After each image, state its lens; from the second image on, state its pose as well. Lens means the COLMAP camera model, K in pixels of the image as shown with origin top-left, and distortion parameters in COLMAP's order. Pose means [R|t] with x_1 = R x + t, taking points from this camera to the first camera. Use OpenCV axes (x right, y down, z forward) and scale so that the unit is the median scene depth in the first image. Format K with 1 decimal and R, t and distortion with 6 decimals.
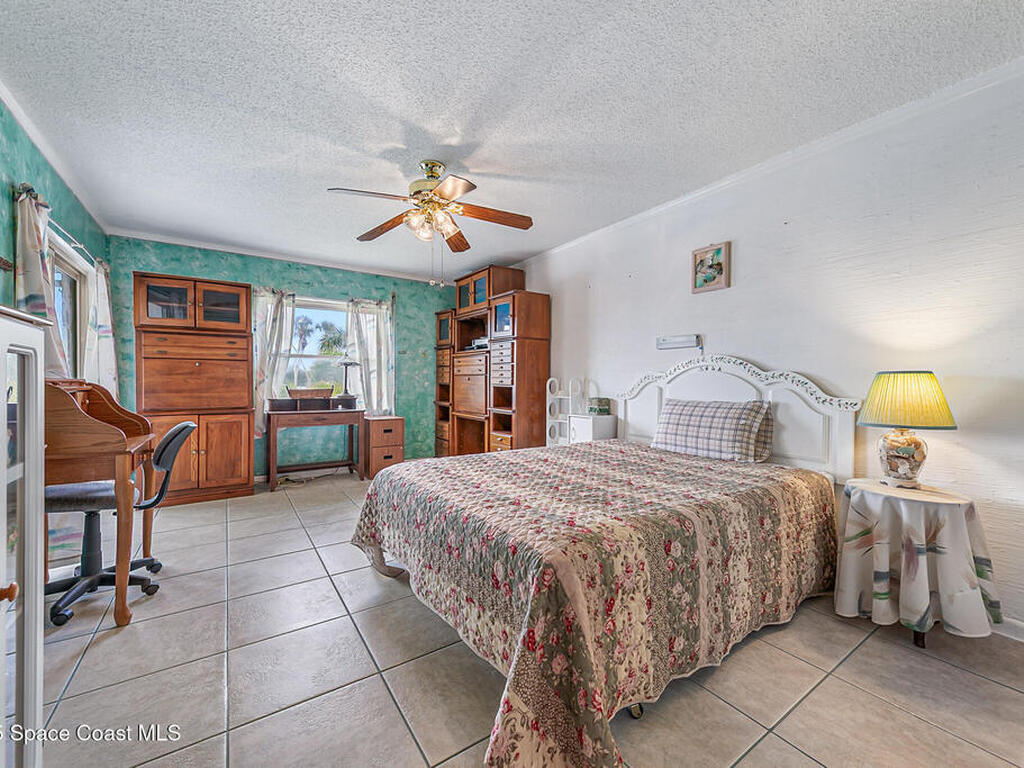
lens RADIAL K [[417.8, 0, 510.9], [0, 417.8, 384.7], [0, 0, 1]] dist [-0.000160, -0.000010]
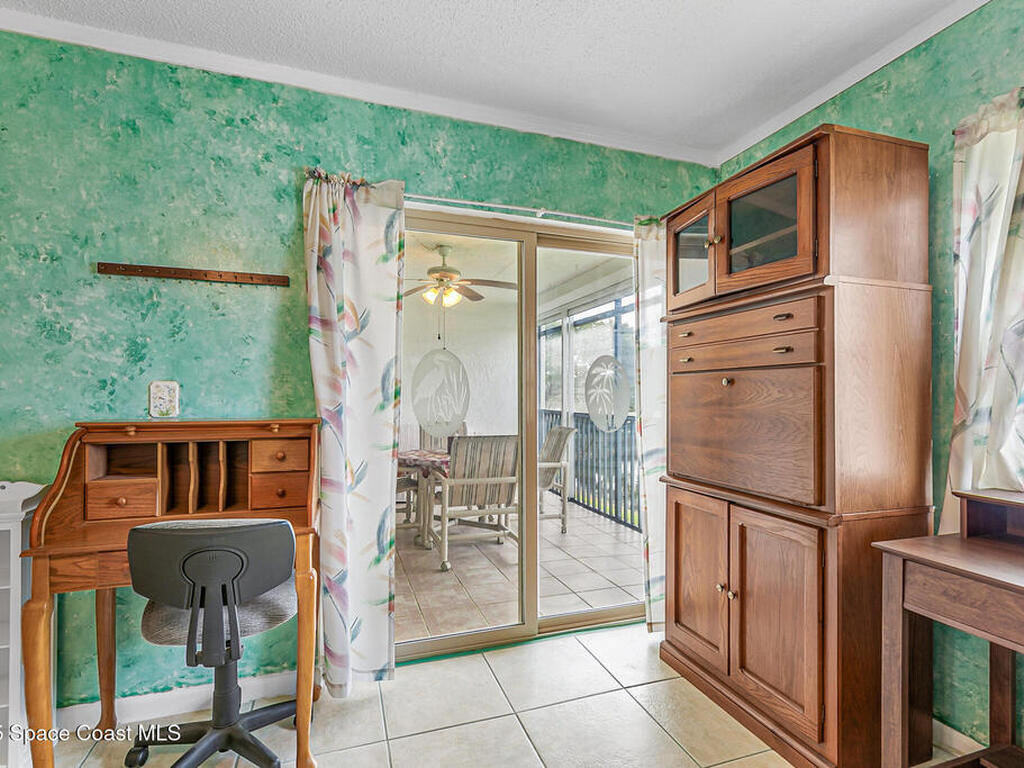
lens RADIAL K [[501.5, 0, 509.3], [0, 501.5, 394.6], [0, 0, 1]] dist [-0.001768, -0.000127]
pose [[-0.265366, -0.005345, -0.964133, -0.196075], [-0.007990, 0.999962, -0.003345, -0.031514], [0.964115, 0.006816, -0.265398, 0.896480]]
